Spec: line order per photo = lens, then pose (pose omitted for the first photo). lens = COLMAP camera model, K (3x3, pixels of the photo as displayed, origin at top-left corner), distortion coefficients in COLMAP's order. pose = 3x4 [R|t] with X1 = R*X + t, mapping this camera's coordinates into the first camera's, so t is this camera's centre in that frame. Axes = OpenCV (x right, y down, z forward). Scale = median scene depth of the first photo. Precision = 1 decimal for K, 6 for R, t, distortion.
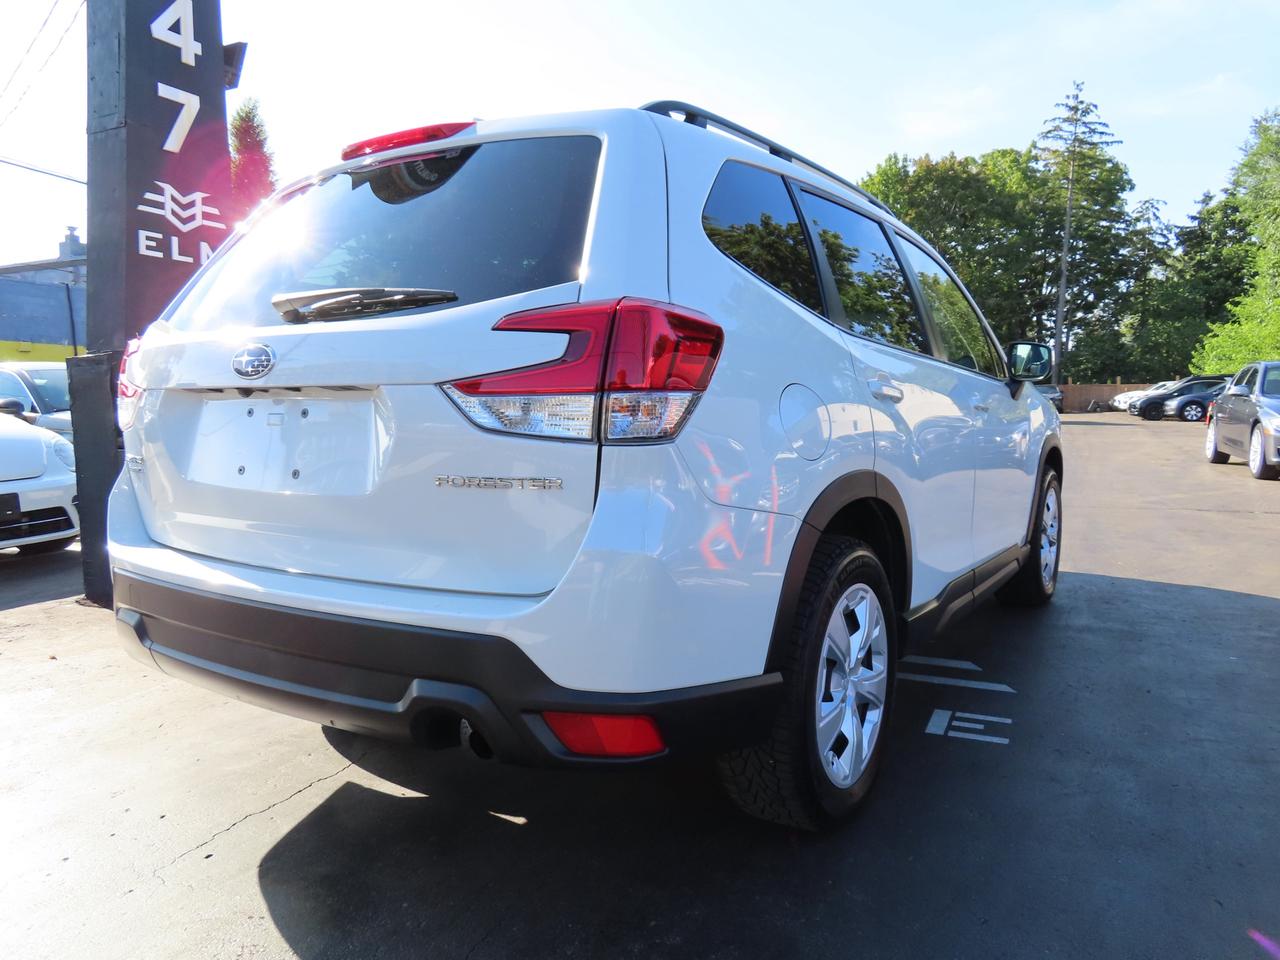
lens RADIAL K [[920.6, 0, 642.4], [0, 920.6, 484.3], [0, 0, 1]] dist [-0.012110, 0.006349]
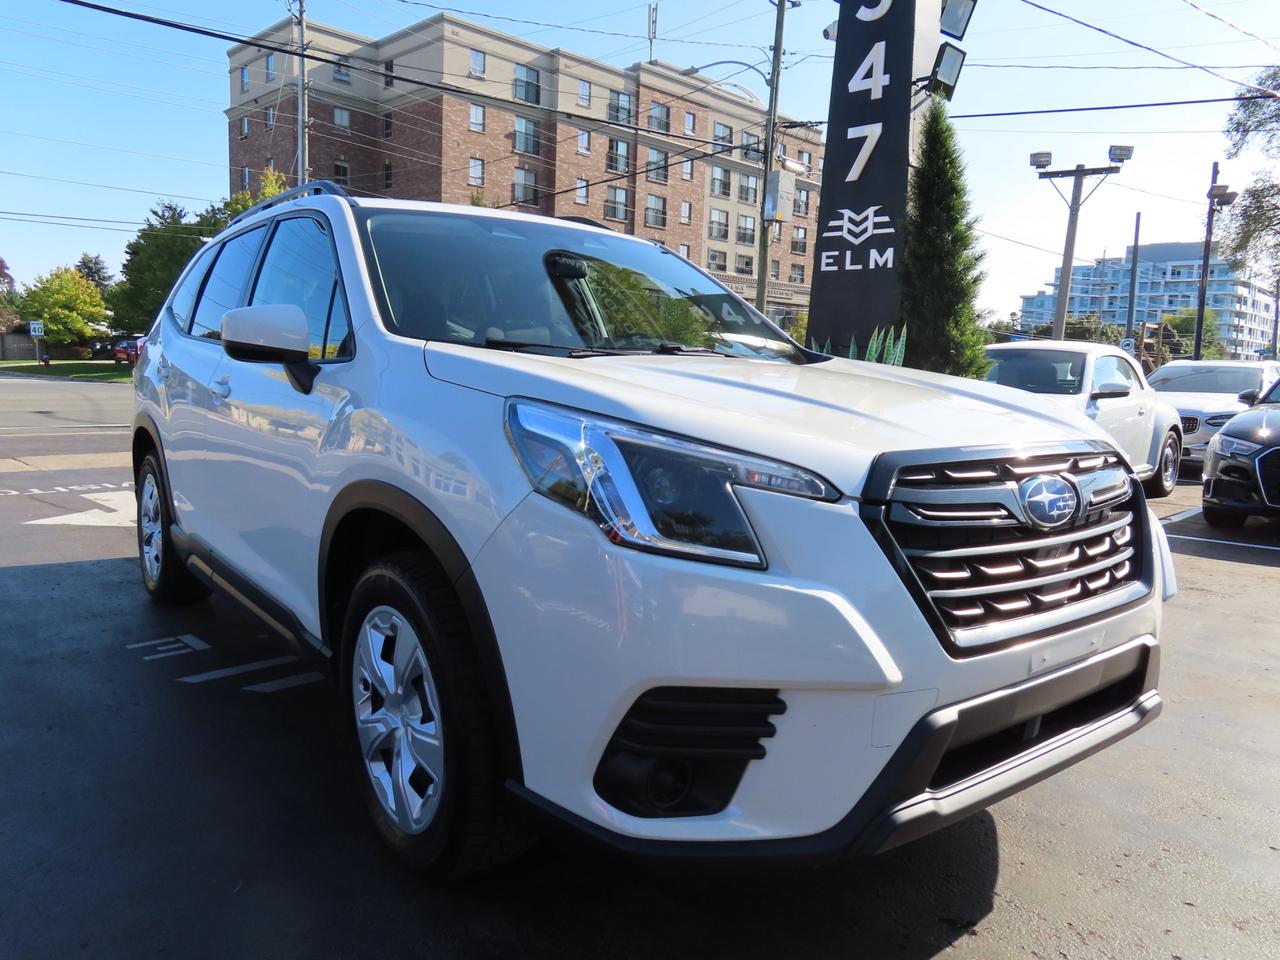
lens RADIAL K [[920.6, 0, 644.5], [0, 920.6, 476.1], [0, 0, 1]] dist [-0.012110, 0.006349]
pose [[-0.322860, 0.108046, -0.940259, 0.802181], [-0.110675, 0.982337, 0.150884, -0.134992], [0.939953, 0.152777, -0.305199, 1.217524]]
